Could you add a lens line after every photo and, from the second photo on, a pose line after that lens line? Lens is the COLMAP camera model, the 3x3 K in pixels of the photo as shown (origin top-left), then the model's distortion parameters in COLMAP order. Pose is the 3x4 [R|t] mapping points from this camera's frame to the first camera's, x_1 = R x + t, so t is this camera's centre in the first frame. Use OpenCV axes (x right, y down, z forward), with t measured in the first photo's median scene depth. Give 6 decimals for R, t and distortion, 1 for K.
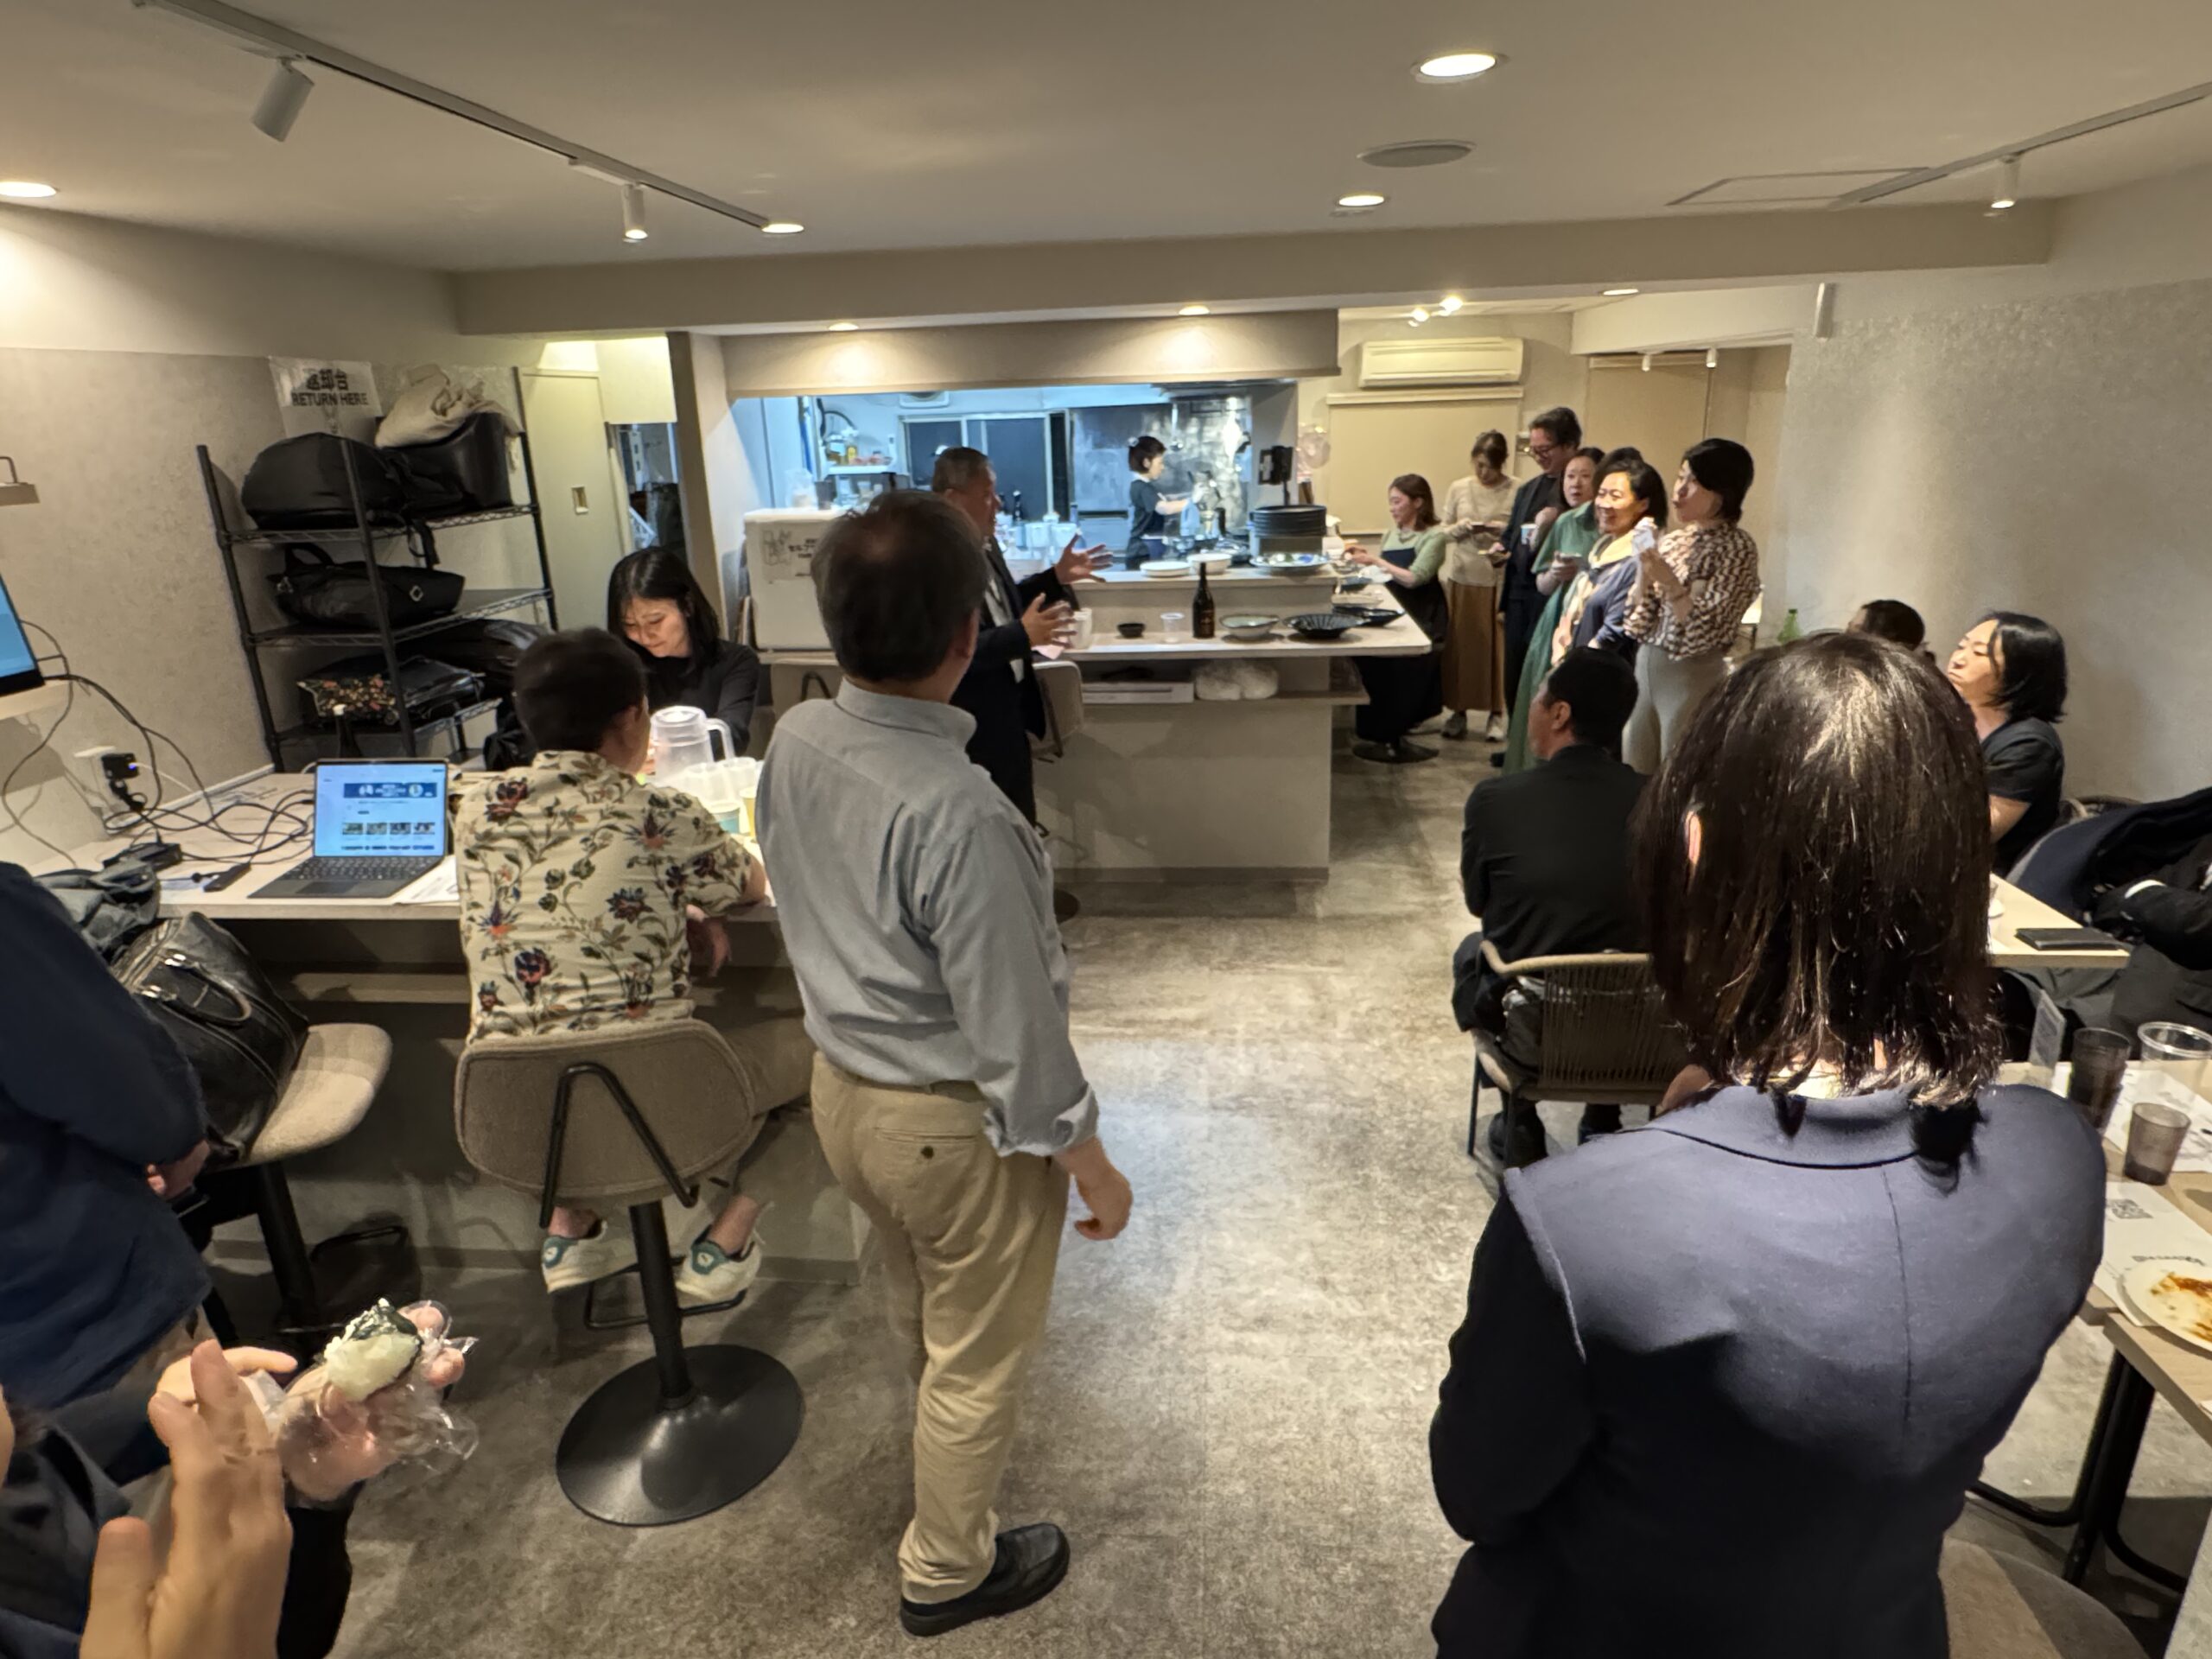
lens RADIAL K [[1357.0, 0, 1101.6], [0, 1357.0, 833.1], [0, 0, 1]] dist [0.000891, 0.005088]
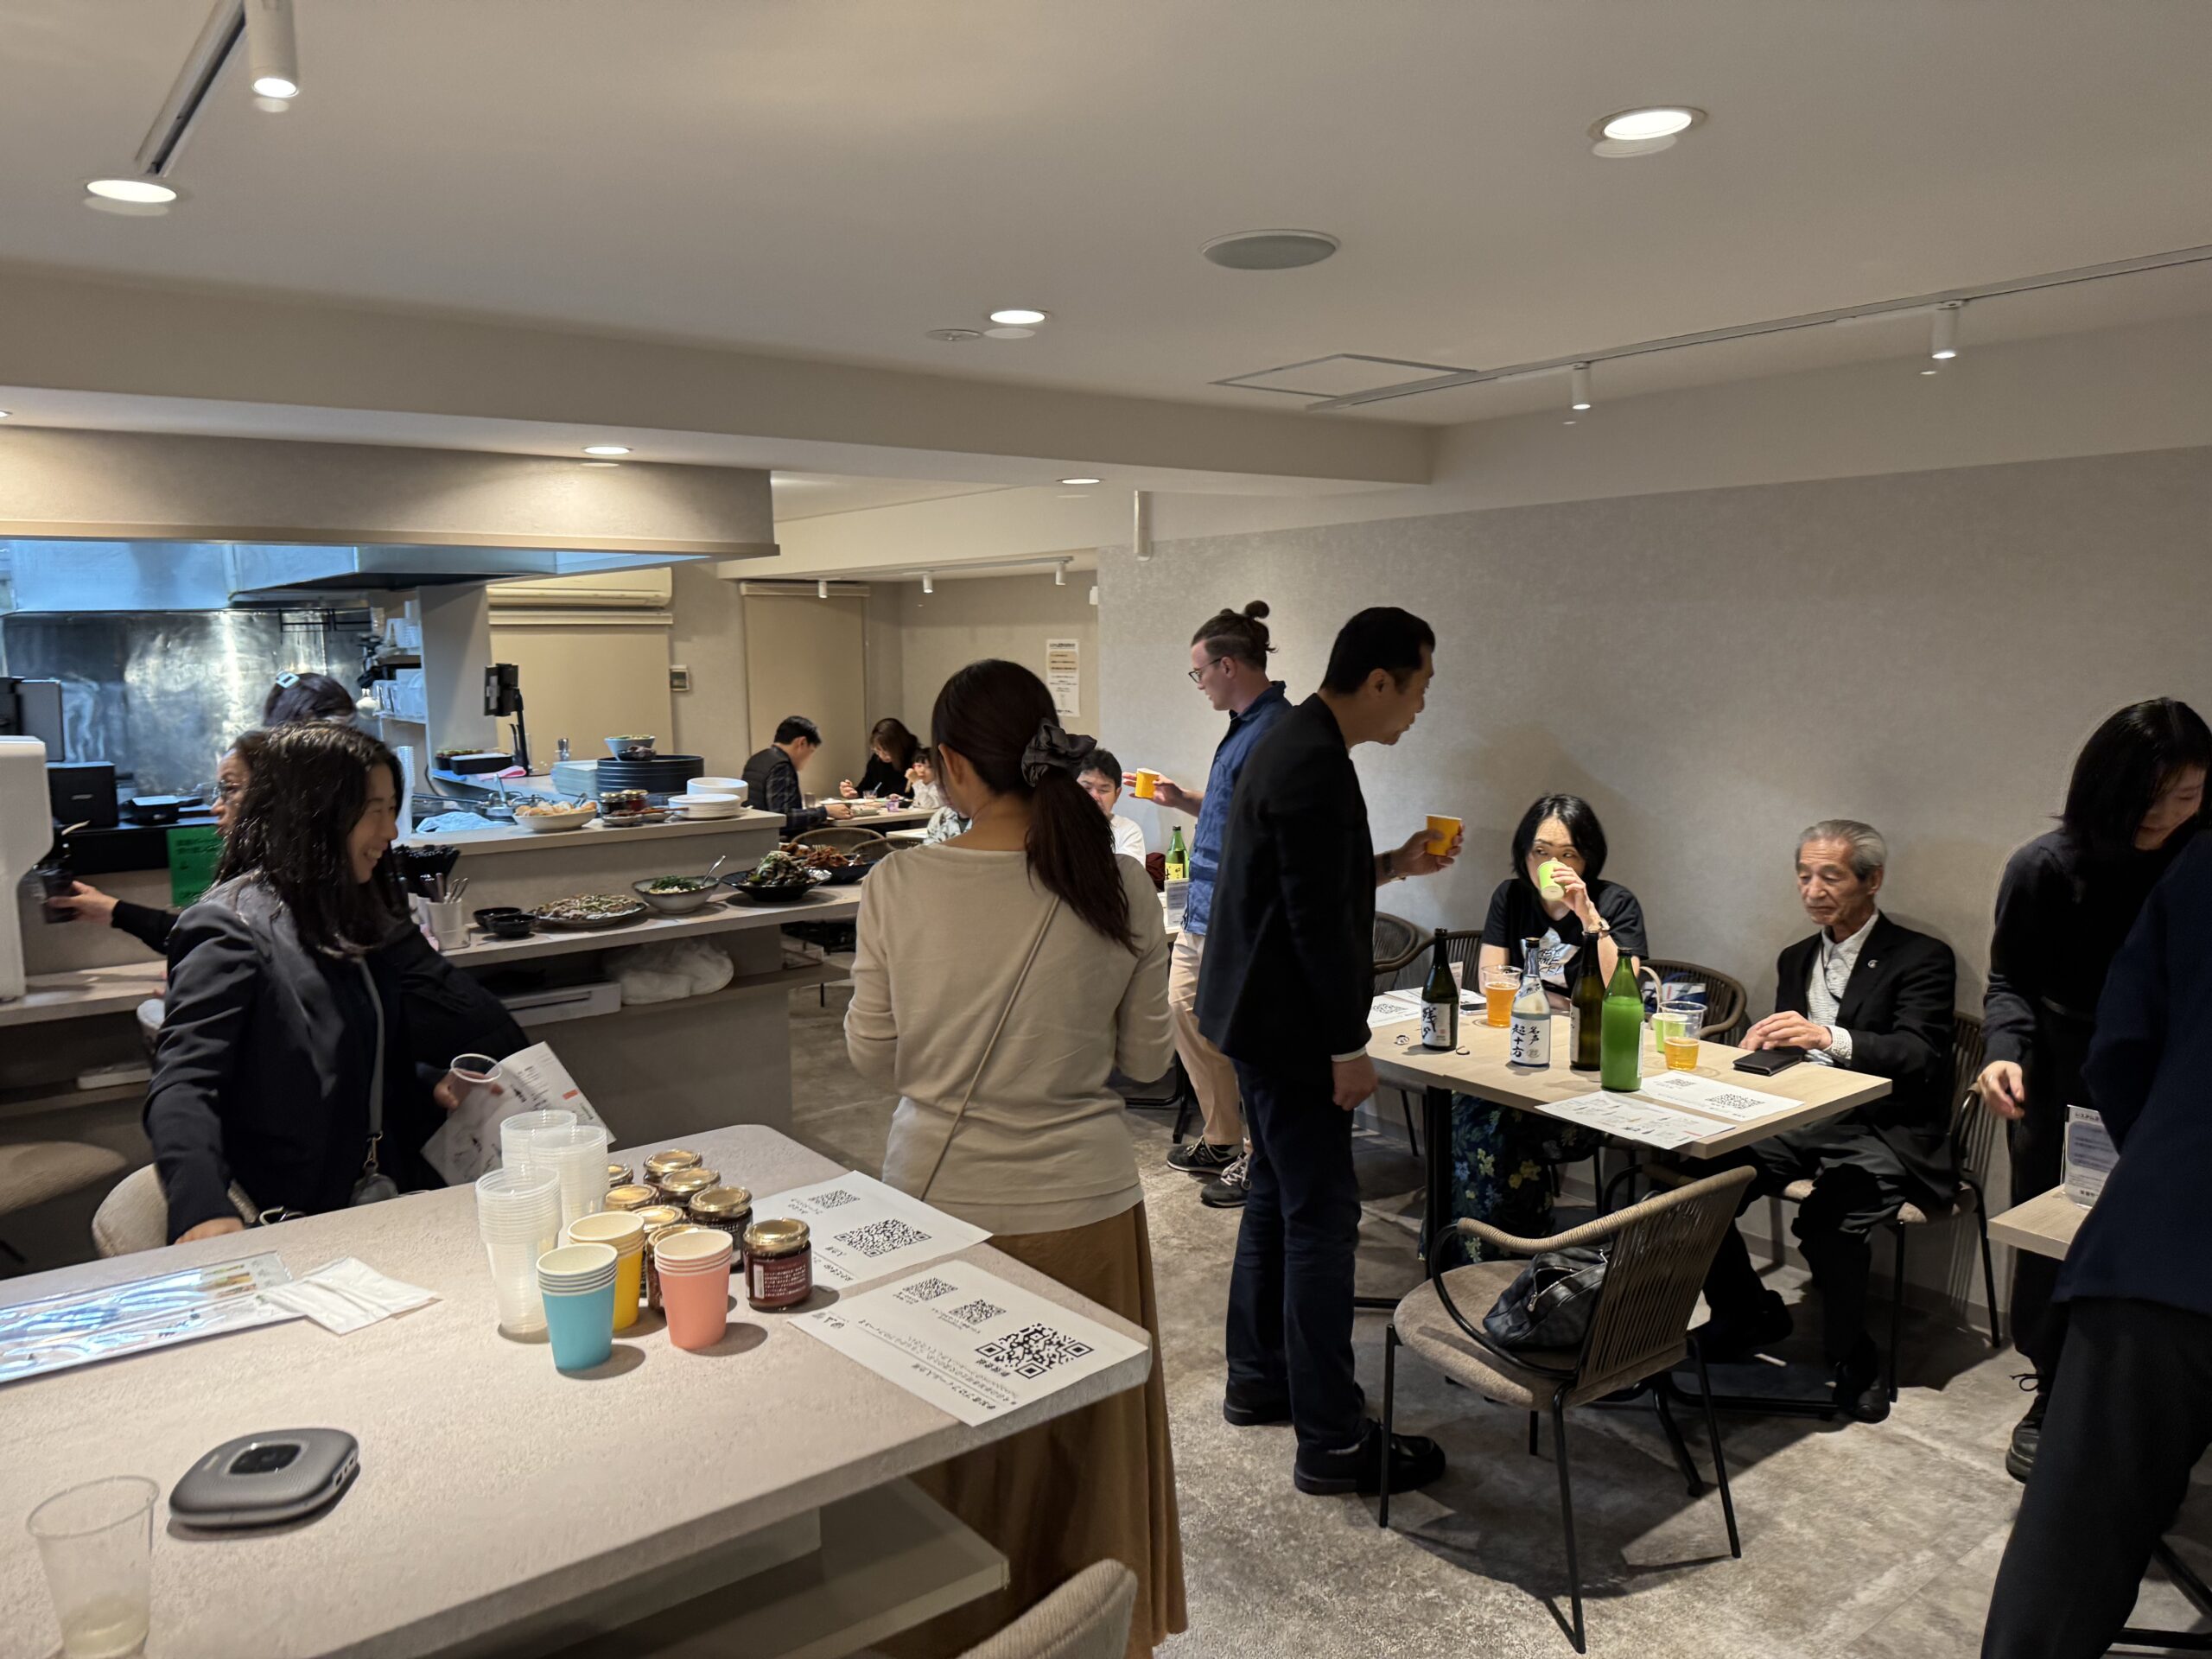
lens RADIAL K [[1577.9, 0, 1103.2], [0, 1577.9, 837.9], [0, 0, 1]] dist [0.068579, -0.077204]
pose [[0.729517, -0.061849, 0.681160, -0.310271], [0.198443, 0.972204, -0.124255, -0.037450], [-0.654542, 0.225817, 0.721513, 0.282558]]
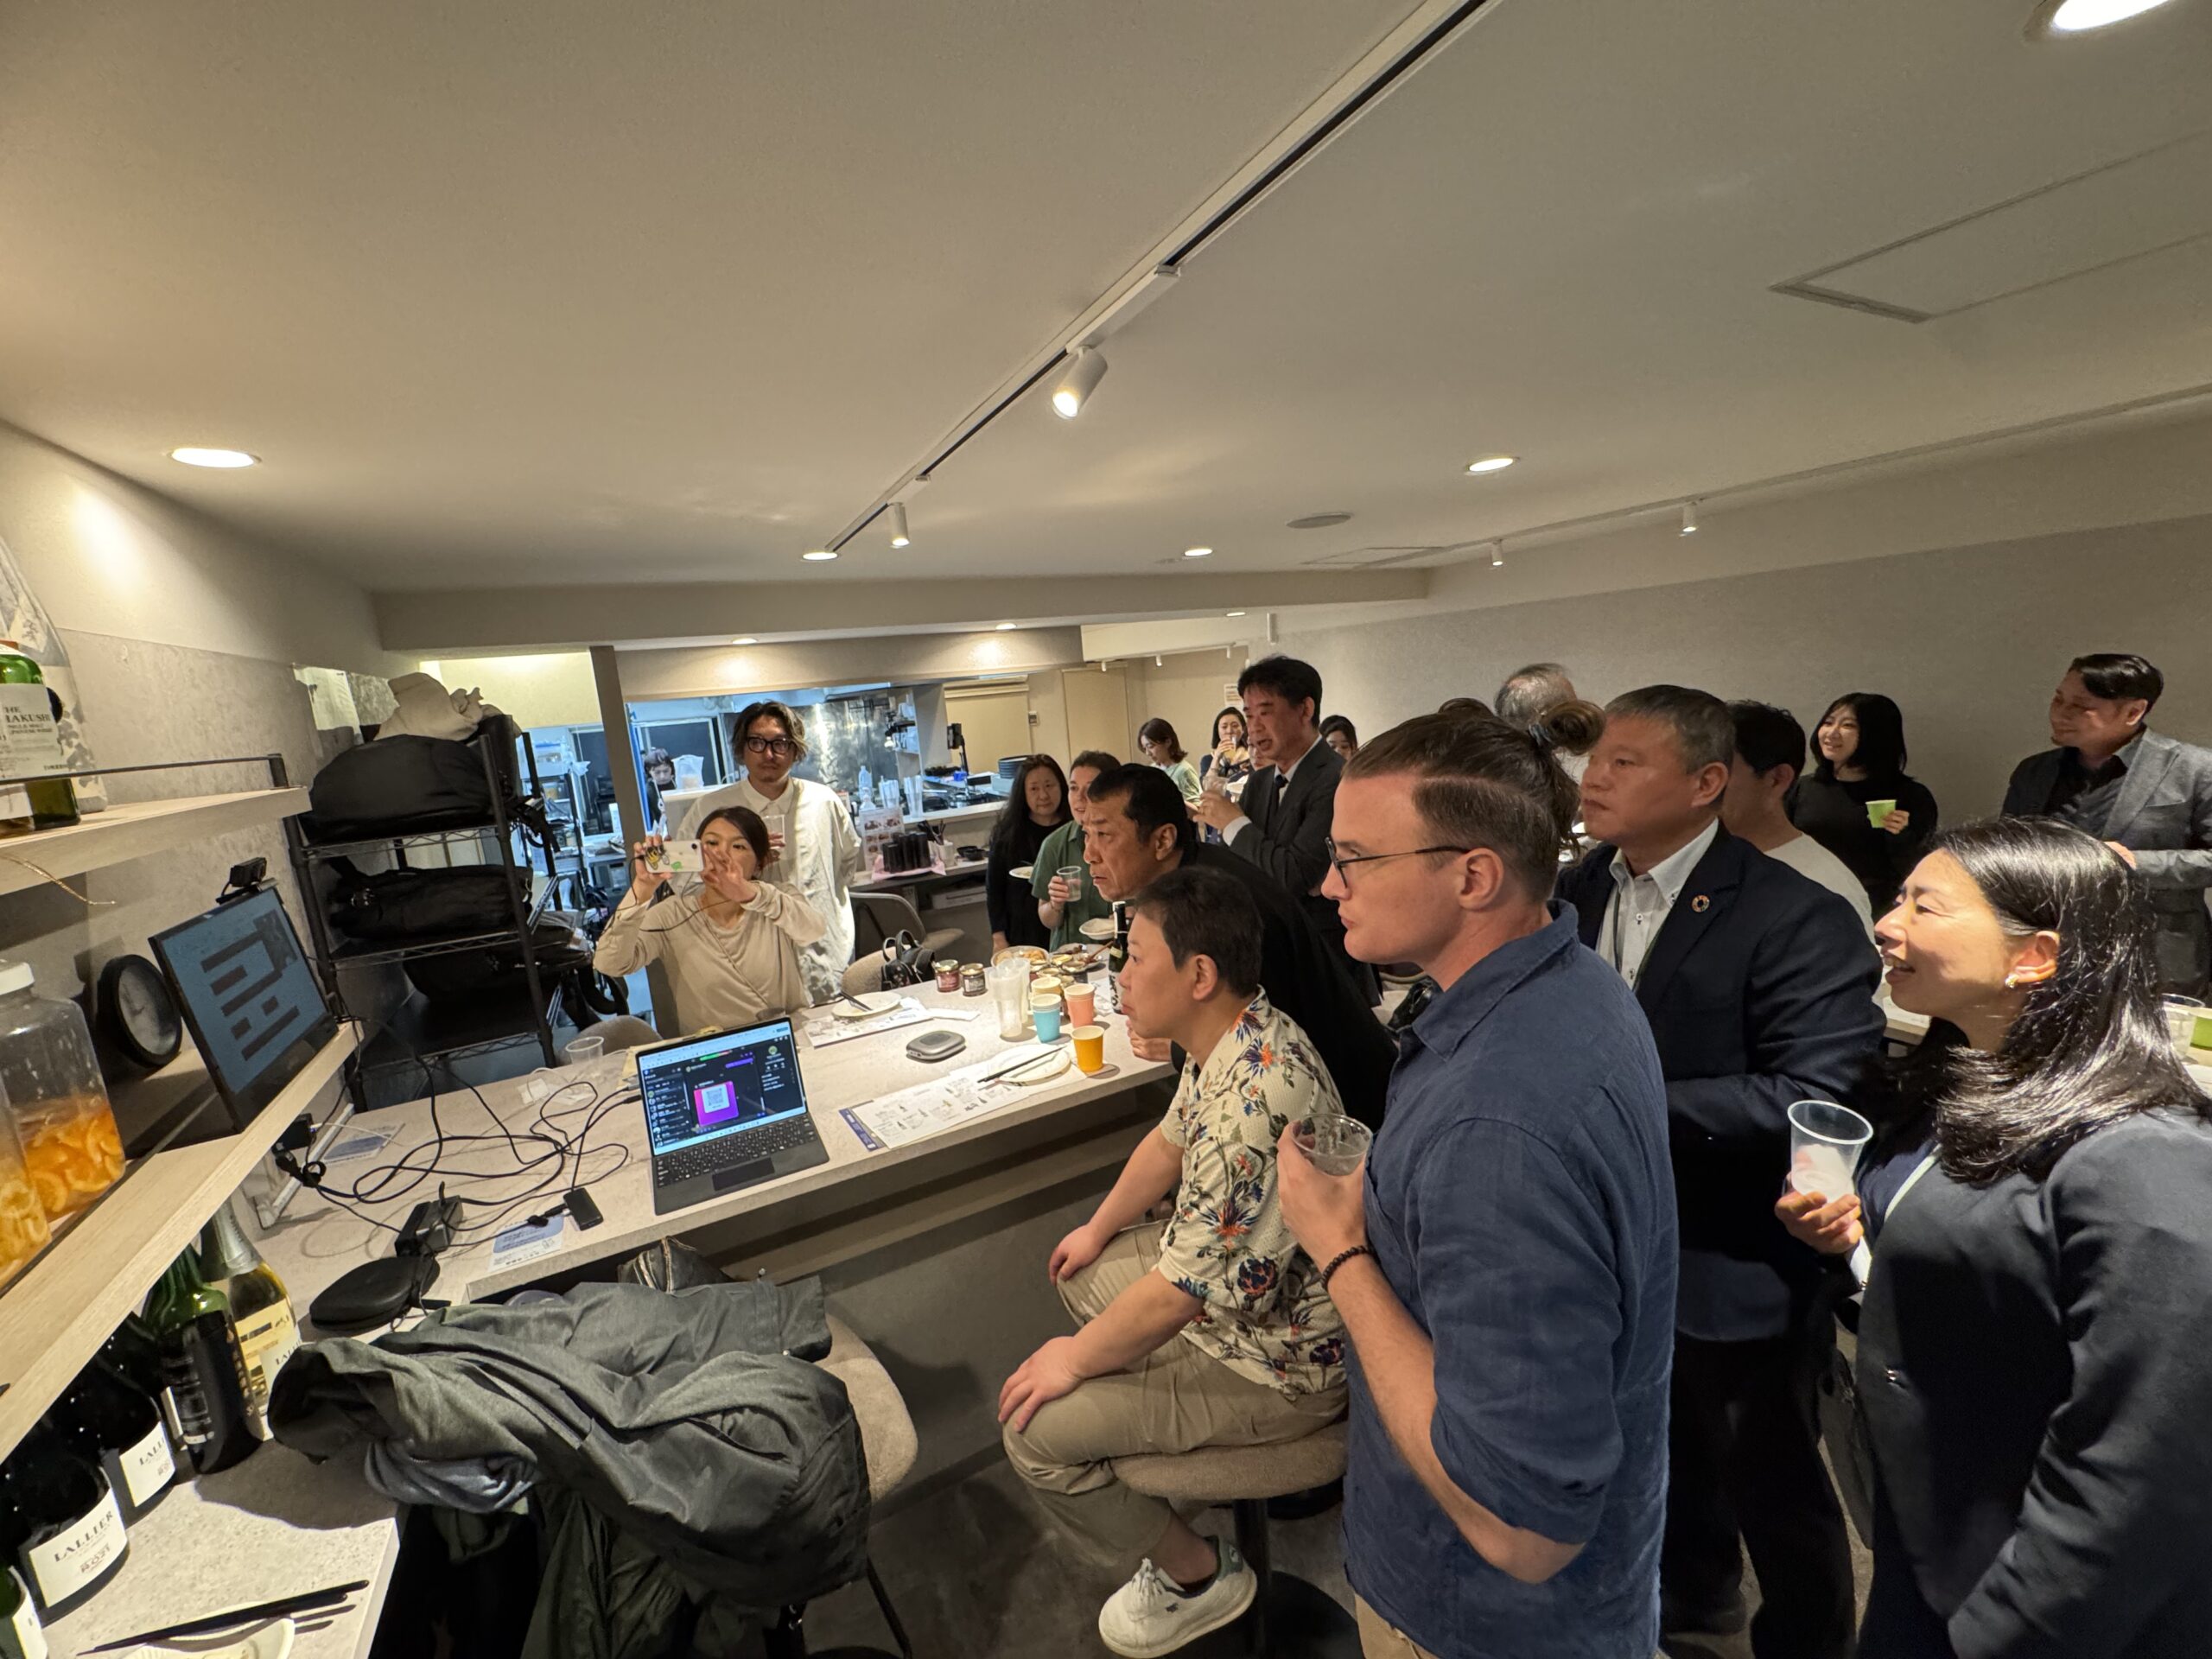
lens RADIAL K [[904.7, 0, 1109.4], [0, 904.7, 821.8], [0, 0, 1]] dist [0.013731, 0.000394]
pose [[0.831122, -0.122316, 0.542471, -0.389315], [0.221240, 0.967713, -0.120763, -0.036873], [-0.510185, 0.220385, 0.831349, 0.172299]]
